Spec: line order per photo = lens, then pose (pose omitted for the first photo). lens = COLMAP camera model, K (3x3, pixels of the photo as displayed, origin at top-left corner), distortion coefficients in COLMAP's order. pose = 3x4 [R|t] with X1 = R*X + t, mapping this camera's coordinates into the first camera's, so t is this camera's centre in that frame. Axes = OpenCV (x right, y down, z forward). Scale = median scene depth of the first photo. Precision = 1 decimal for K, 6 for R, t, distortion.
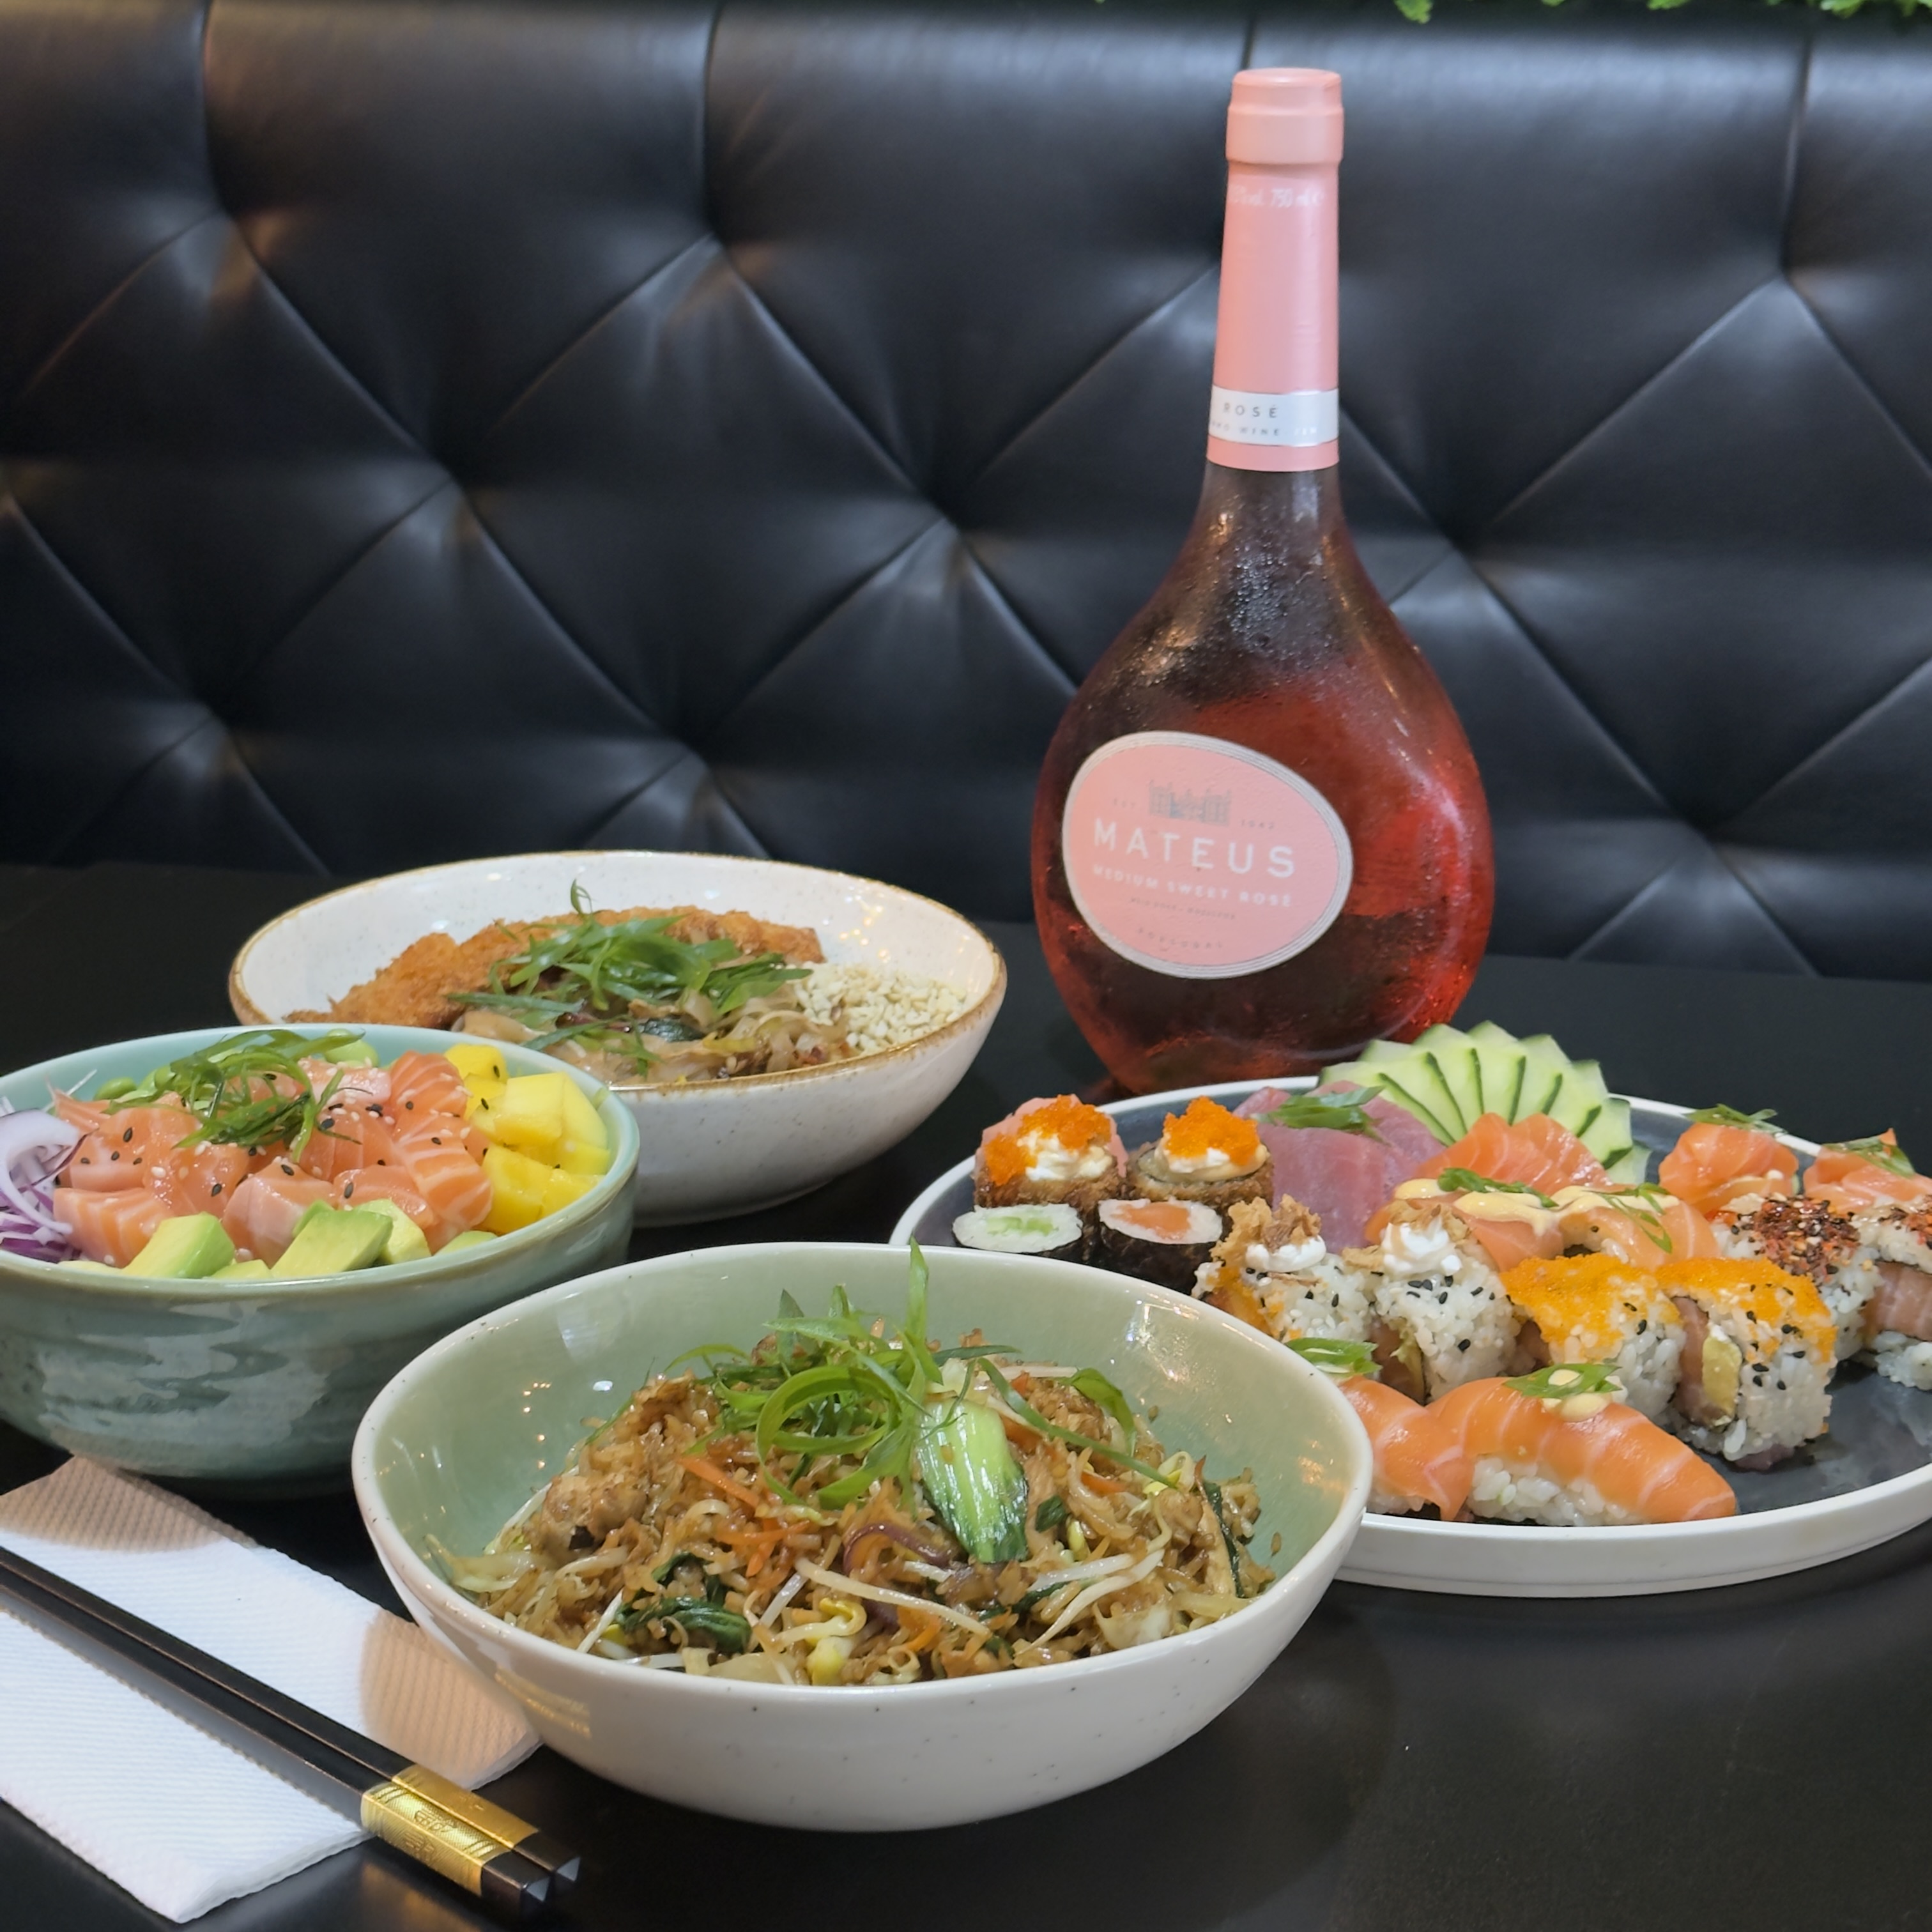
lens RADIAL K [[3696.0, 0, 963.3], [0, 3696.0, 1036.9], [0, 0, 1]] dist [0.178106, 0.168932]
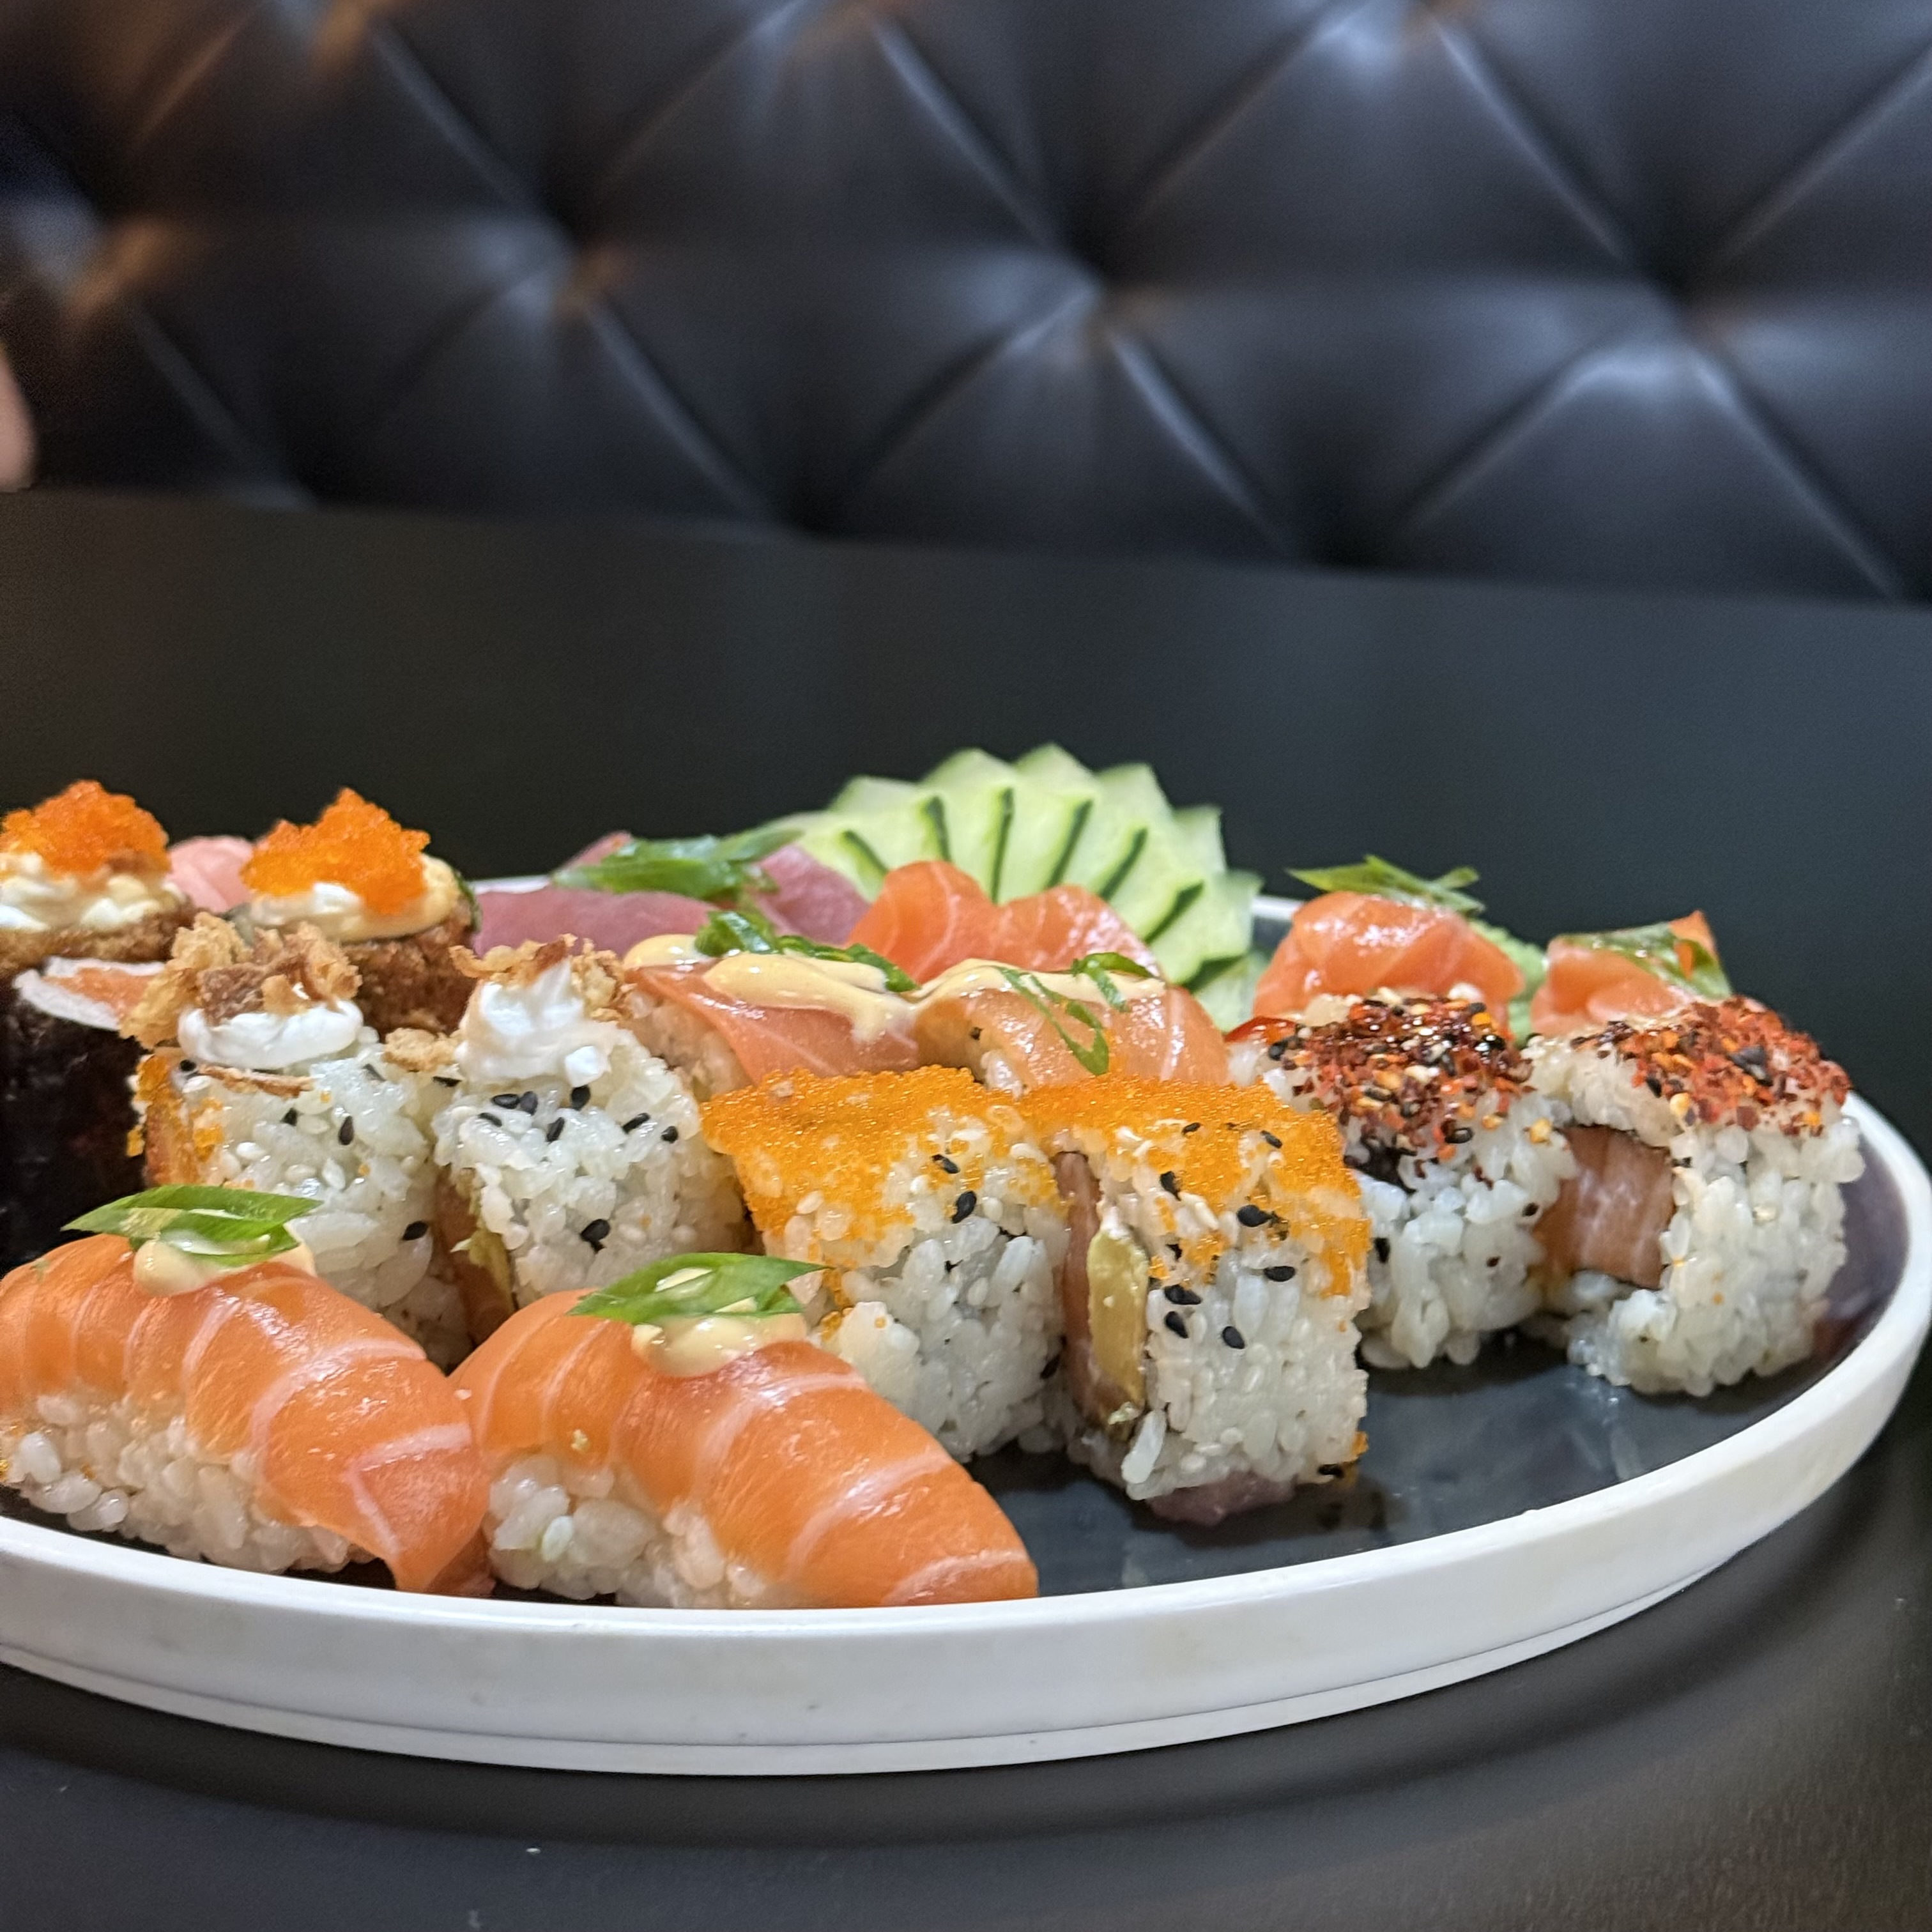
lens RADIAL K [[3696.0, 0, 963.3], [0, 3696.0, 1036.9], [0, 0, 1]] dist [0.178106, 0.168932]
pose [[0.989360, 0.034286, -0.141392, 0.246240], [-0.041563, 0.997942, -0.048838, 0.078936], [0.139427, 0.054195, 0.988748, 0.535503]]
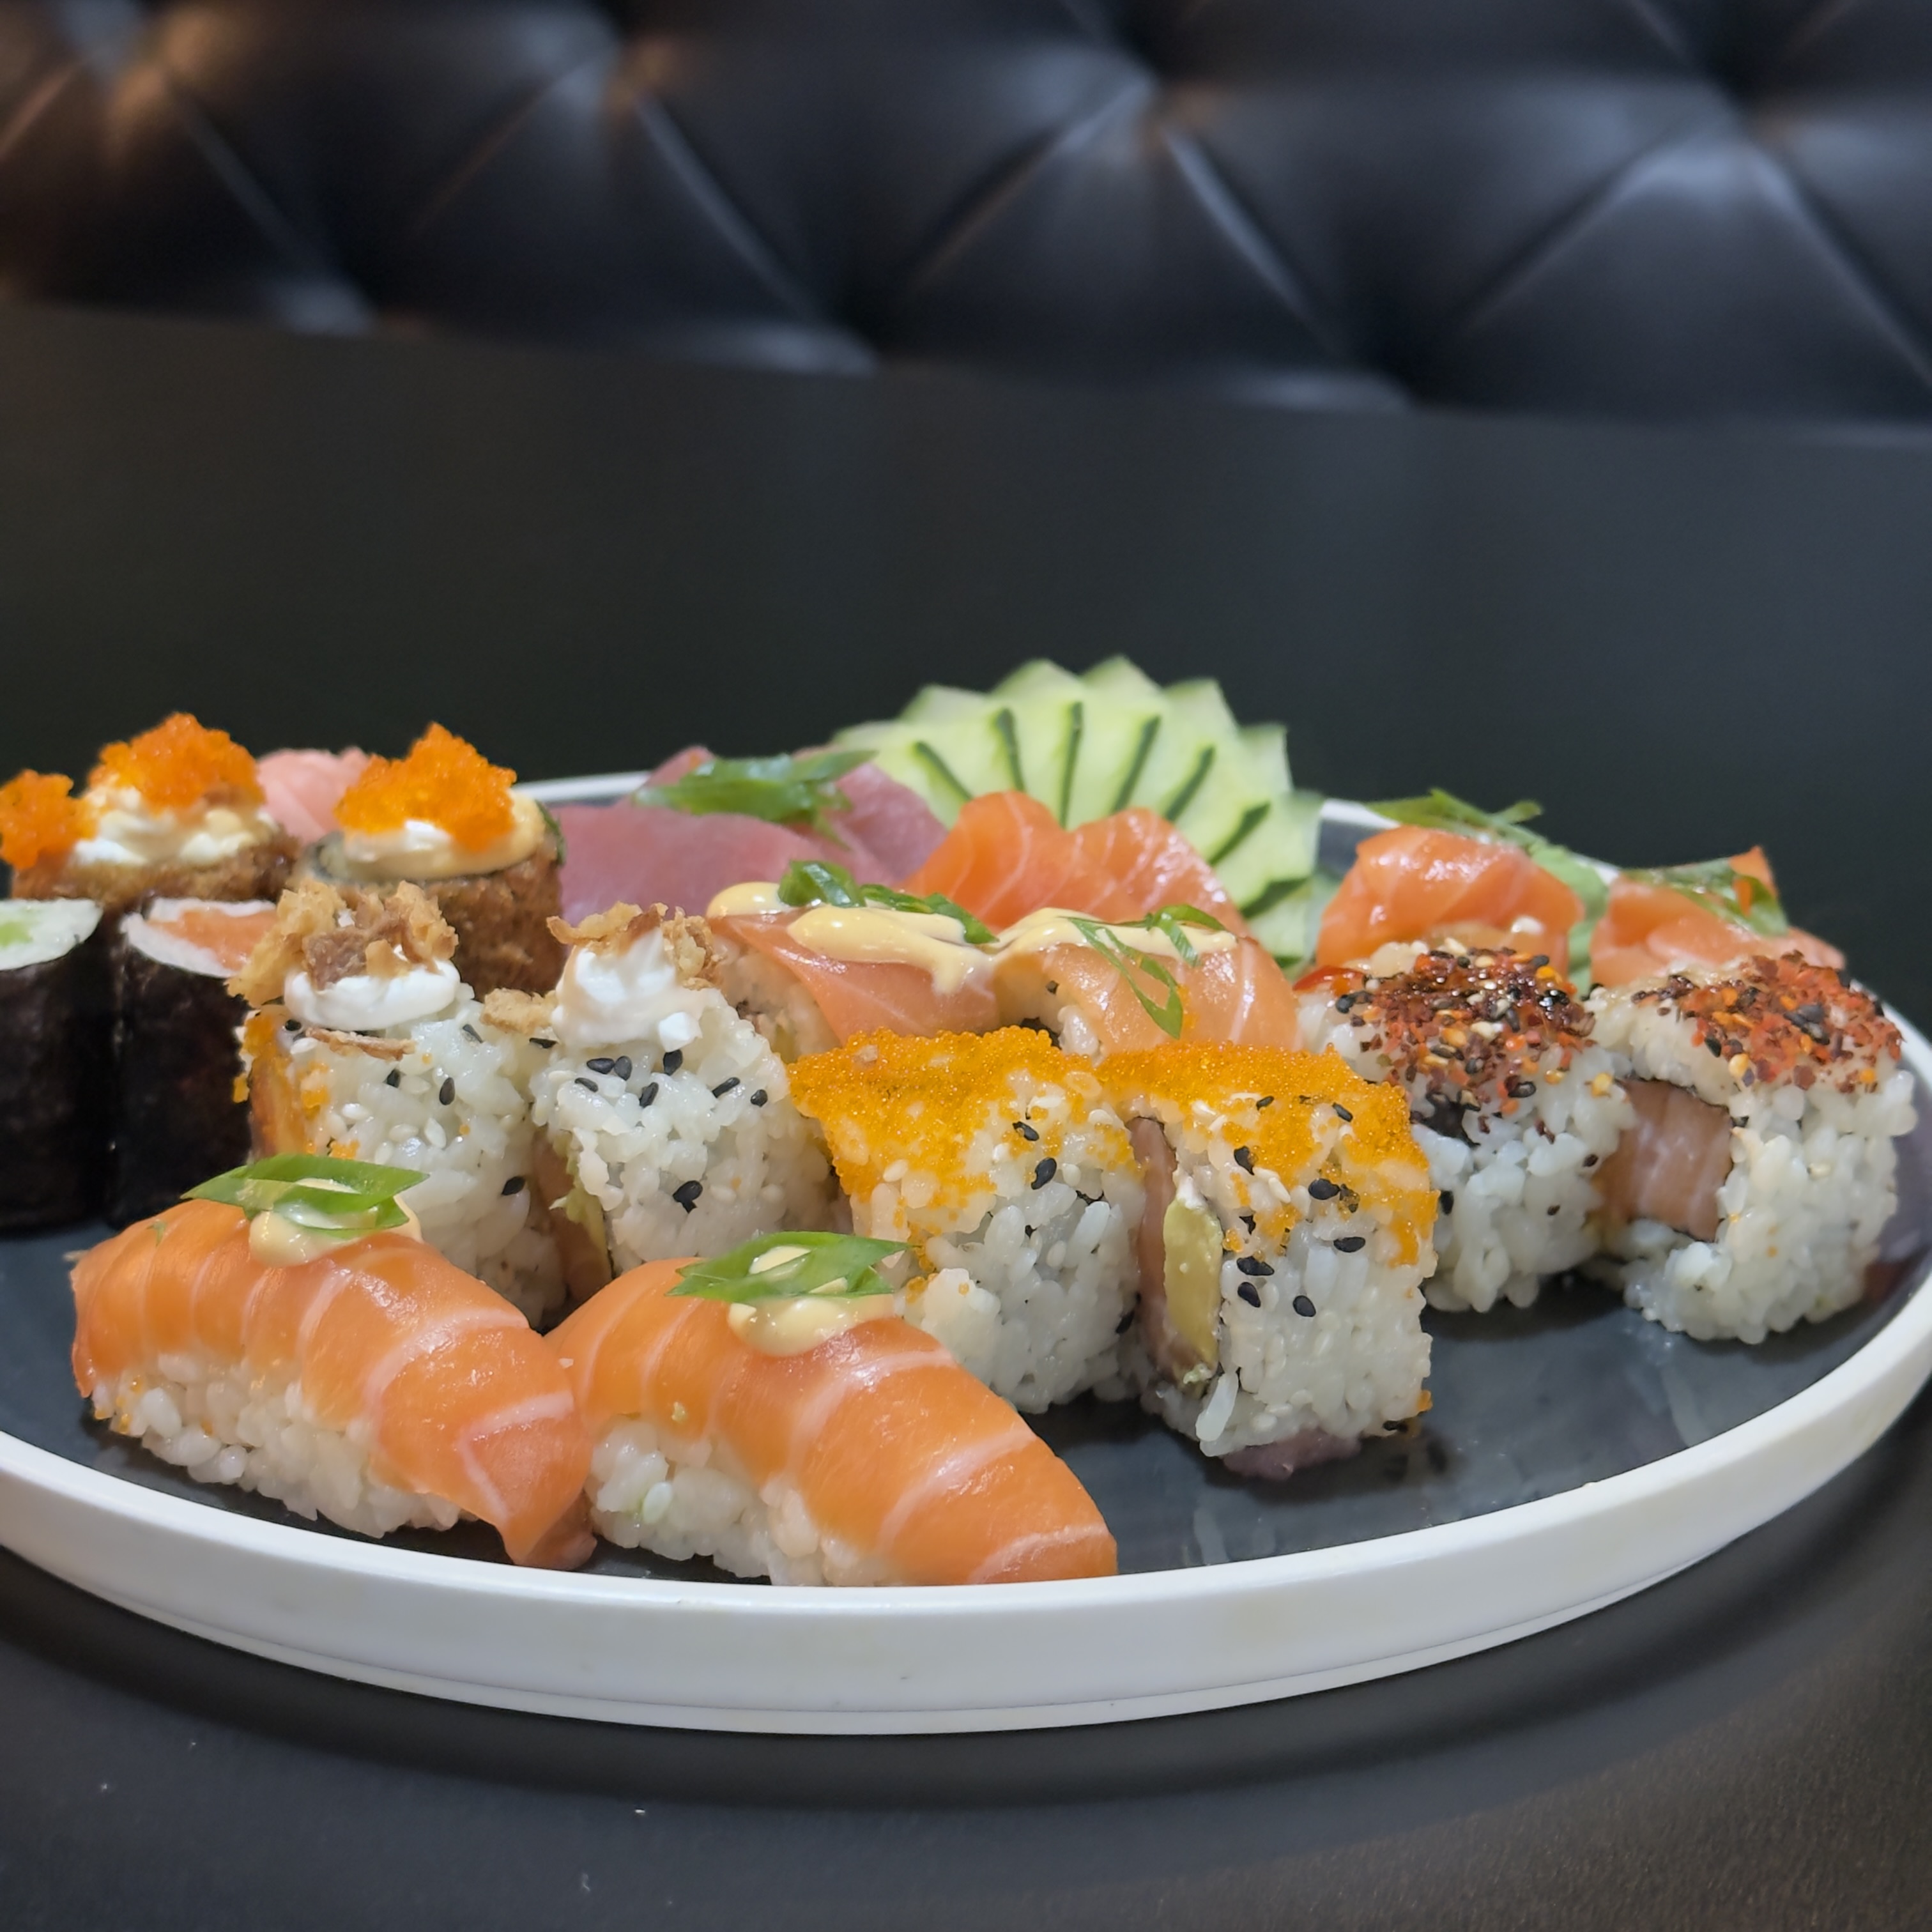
lens RADIAL K [[3696.0, 0, 963.3], [0, 3696.0, 1036.9], [0, 0, 1]] dist [0.178106, 0.168932]
pose [[0.987797, 0.047144, -0.148441, 0.241585], [-0.044496, 0.998786, 0.021112, 0.050193], [0.149256, -0.014250, 0.988696, 0.519098]]
